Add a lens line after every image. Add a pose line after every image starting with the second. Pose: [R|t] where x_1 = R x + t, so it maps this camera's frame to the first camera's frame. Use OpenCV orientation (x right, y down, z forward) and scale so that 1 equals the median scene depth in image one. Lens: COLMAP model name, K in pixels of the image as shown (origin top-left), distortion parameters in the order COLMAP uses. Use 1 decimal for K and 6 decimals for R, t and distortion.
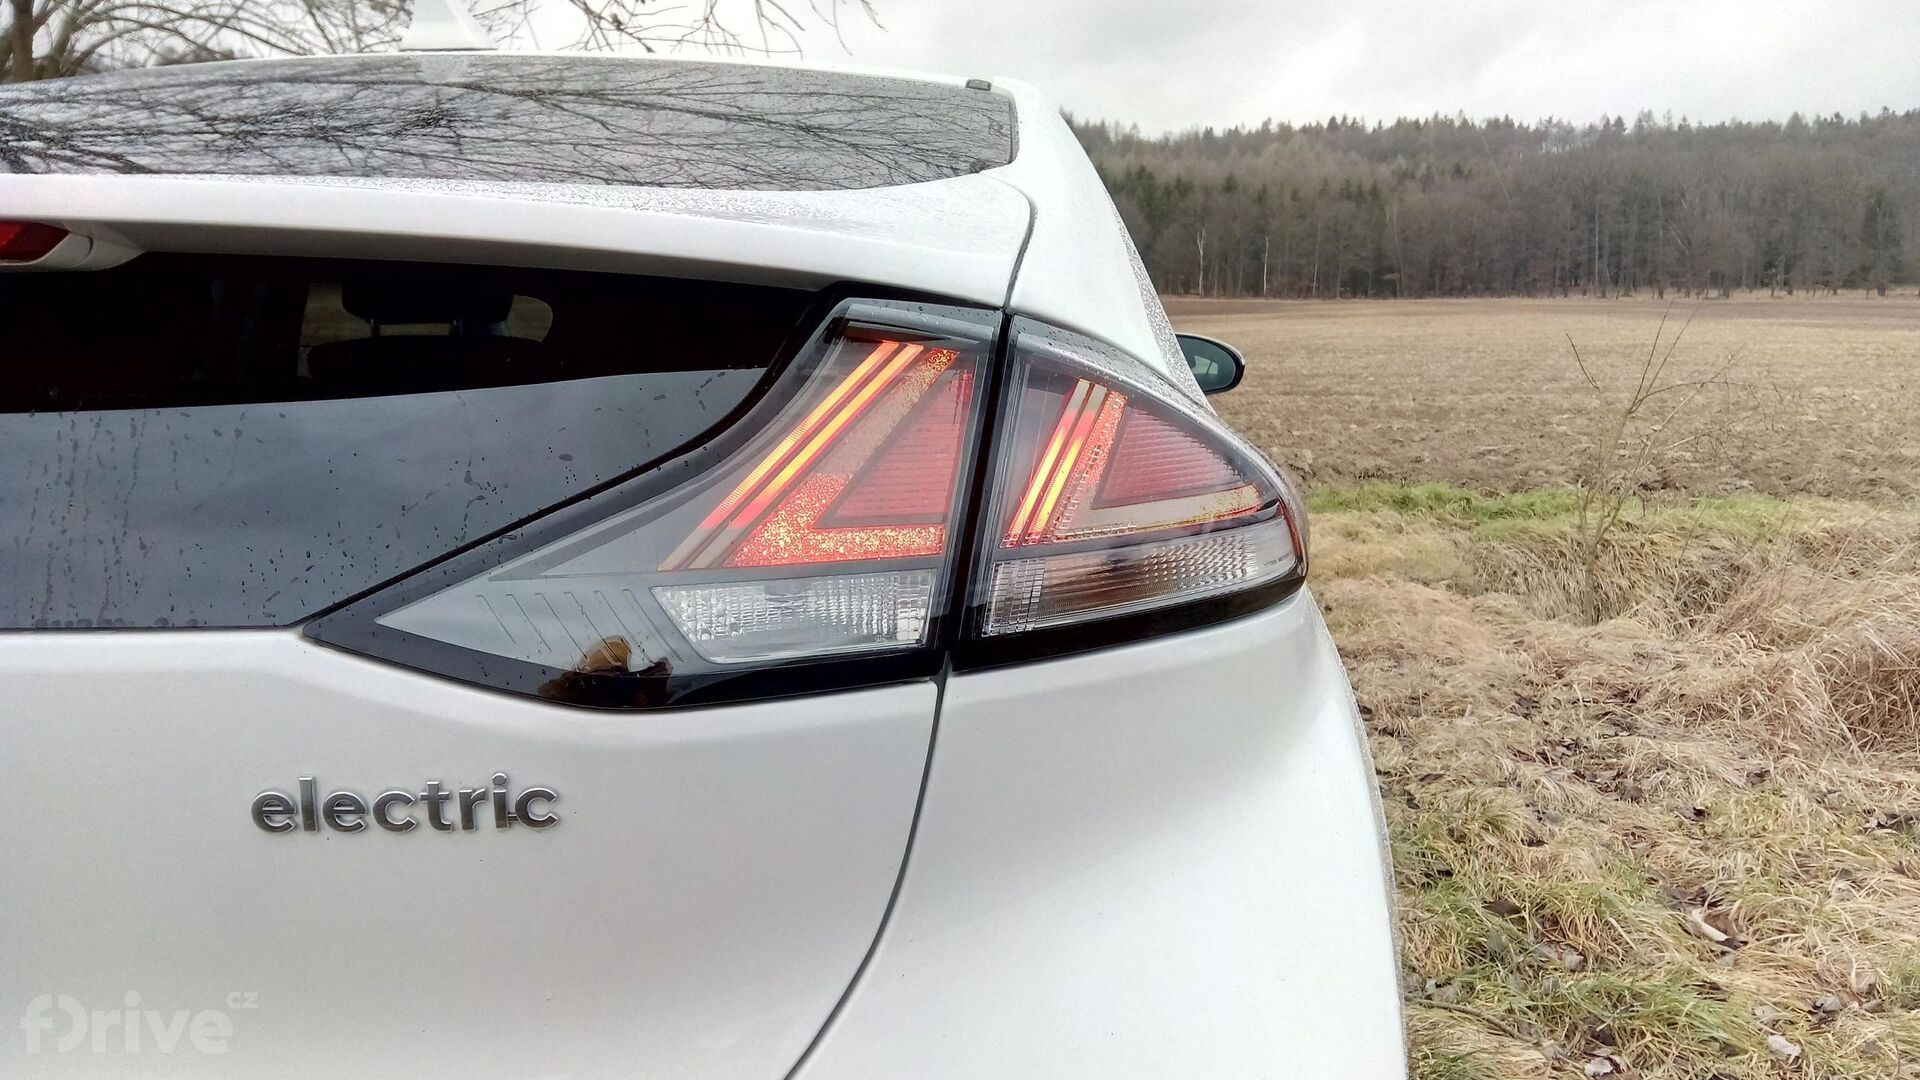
lens RADIAL K [[1613.2, 0, 941.8], [0, 1613.2, 545.0], [0, 0, 1]] dist [0.055683, -0.033695]
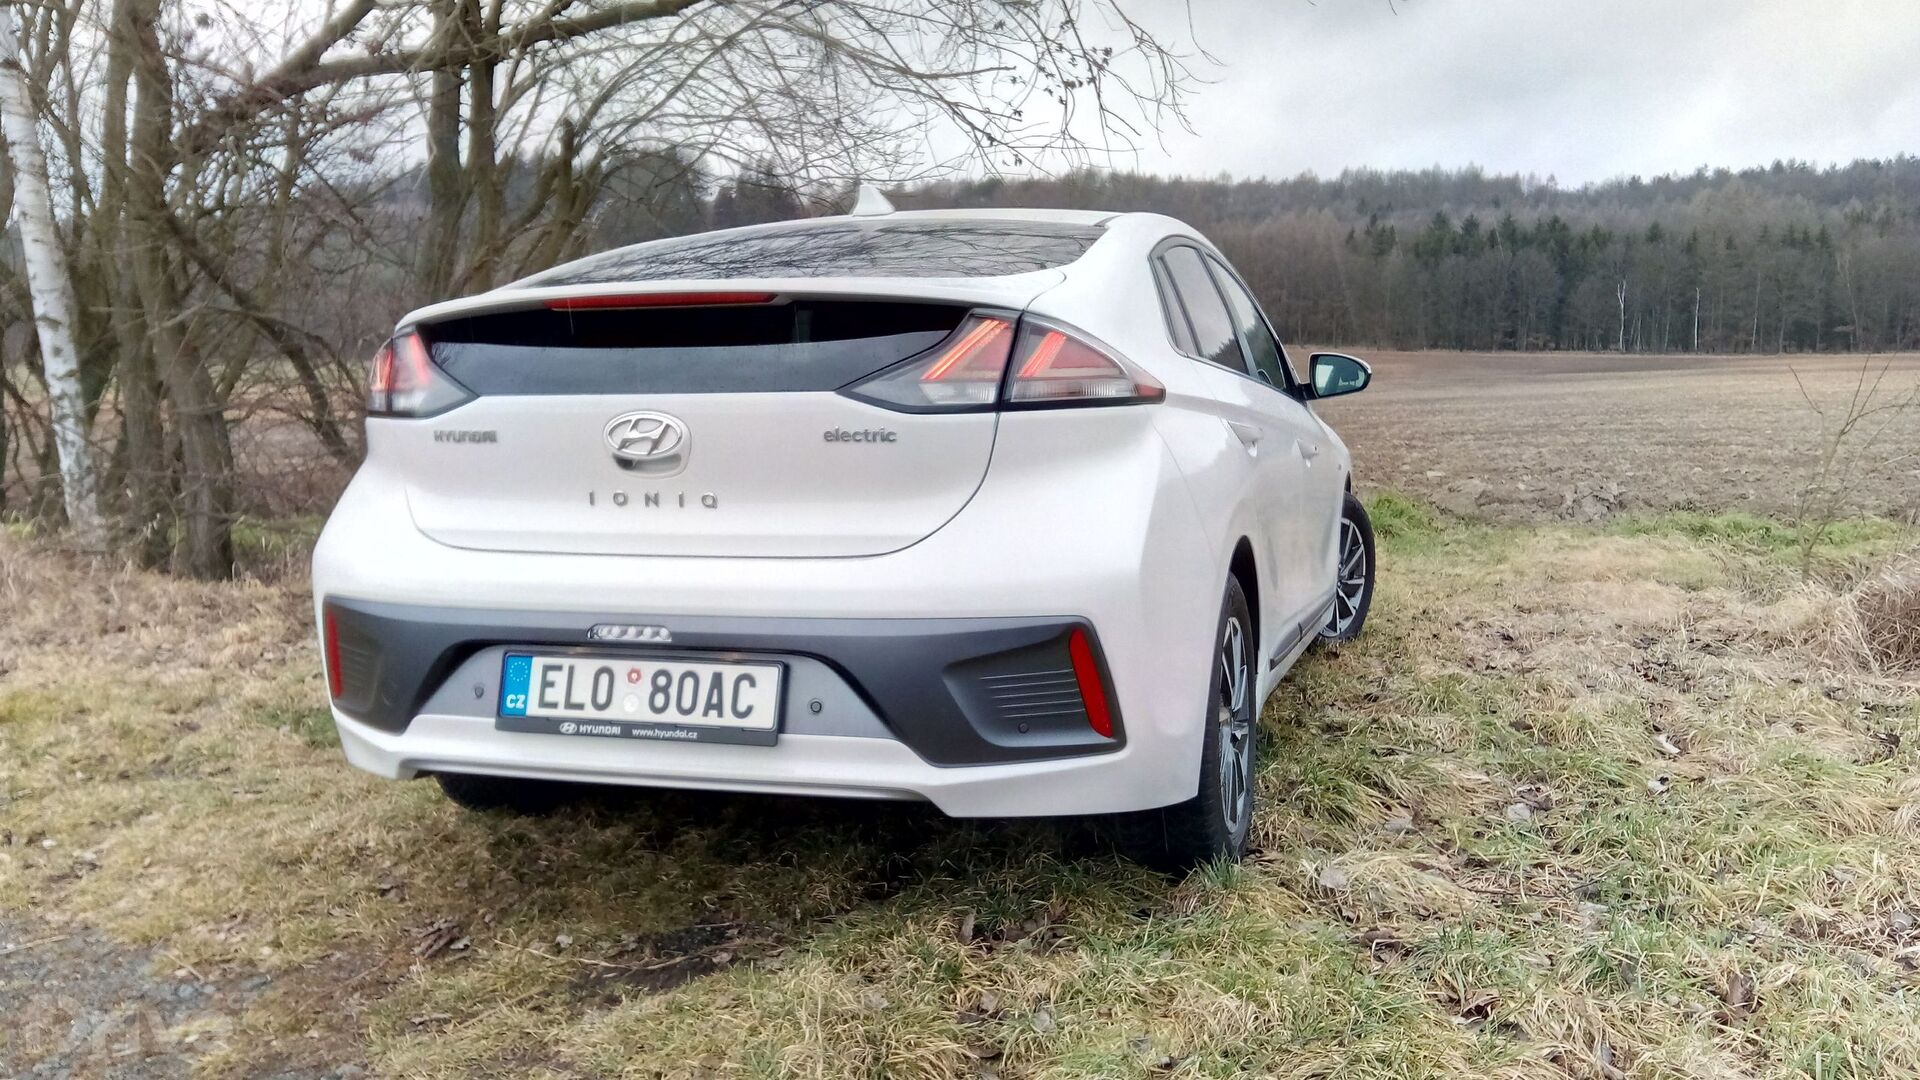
lens RADIAL K [[1613.2, 0, 971.7], [0, 1613.2, 525.1], [0, 0, 1]] dist [0.055683, -0.033695]
pose [[0.975980, 0.013495, -0.217441, 0.701960], [-0.024171, 0.998625, -0.046513, 0.487496], [0.216514, 0.050652, 0.974965, -2.438669]]
